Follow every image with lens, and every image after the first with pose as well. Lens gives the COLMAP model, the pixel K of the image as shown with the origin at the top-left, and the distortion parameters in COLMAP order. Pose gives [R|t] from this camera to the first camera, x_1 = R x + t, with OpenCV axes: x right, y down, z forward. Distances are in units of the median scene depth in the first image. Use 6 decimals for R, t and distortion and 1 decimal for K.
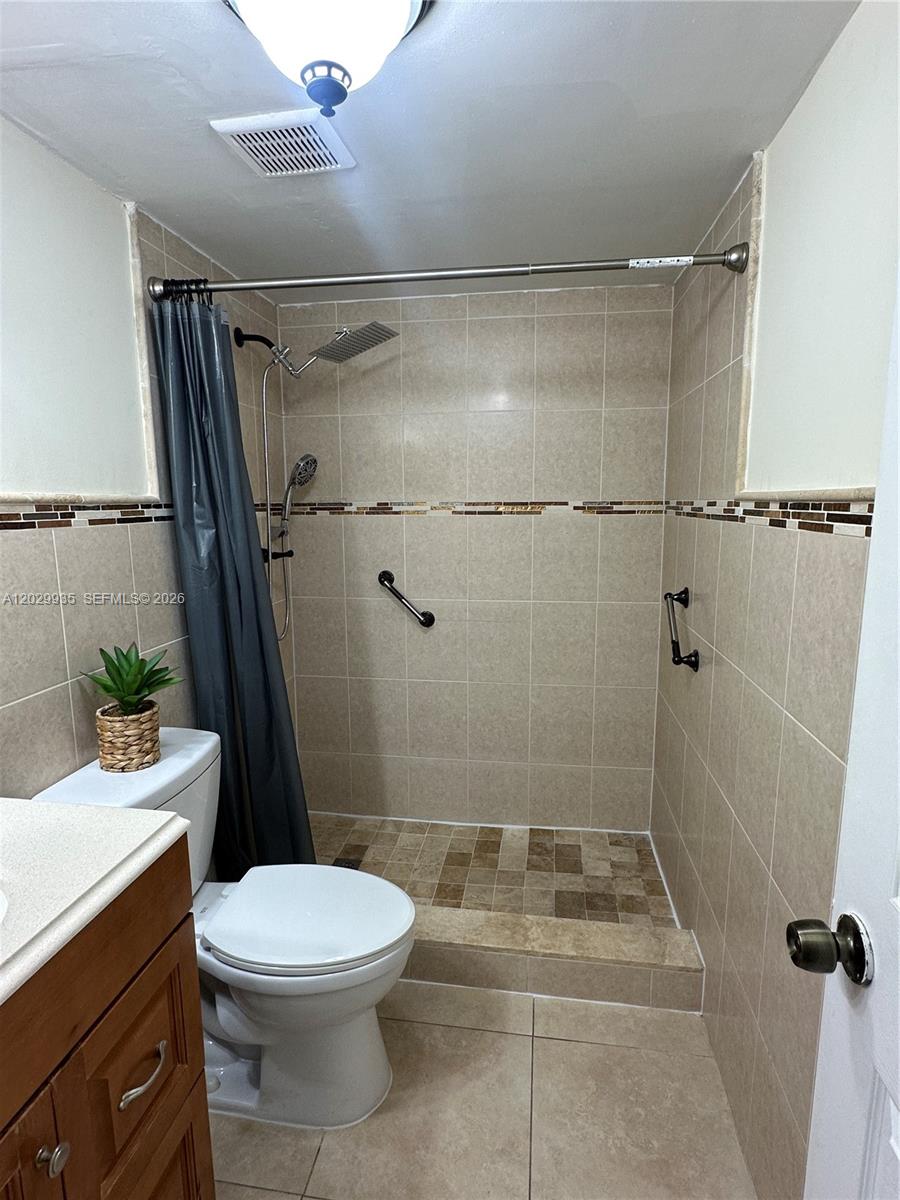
lens RADIAL K [[620.1, 0, 450.3], [0, 620.1, 601.8], [0, 0, 1]] dist [0.004682, 0.000323]
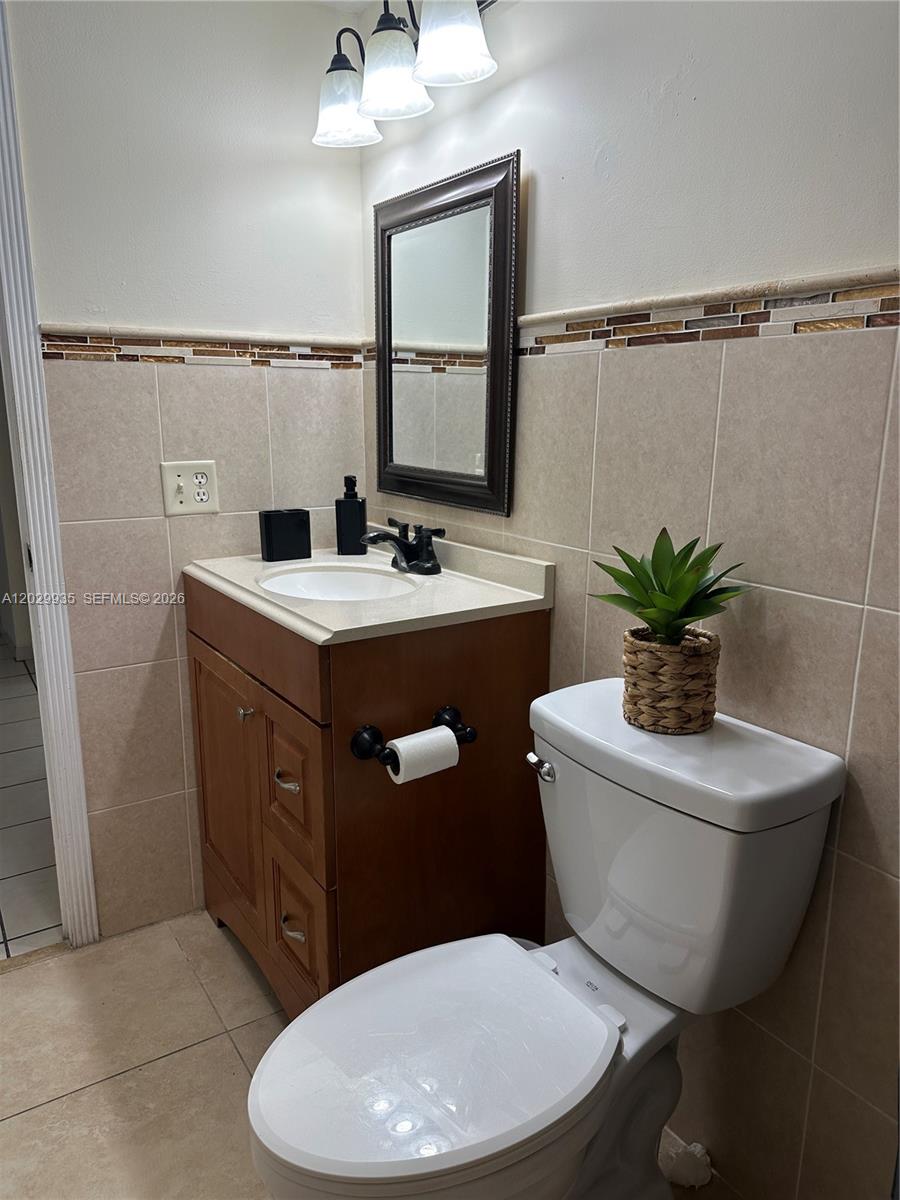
lens RADIAL K [[847.1, 0, 449.6], [0, 847.1, 598.4], [0, 0, 1]] dist [0.062674, 0.003618]
pose [[-0.737971, 0.157277, -0.656249, 0.215771], [-0.105610, 0.933563, 0.342499, -0.142034], [0.666518, 0.322061, -0.672332, 1.490352]]
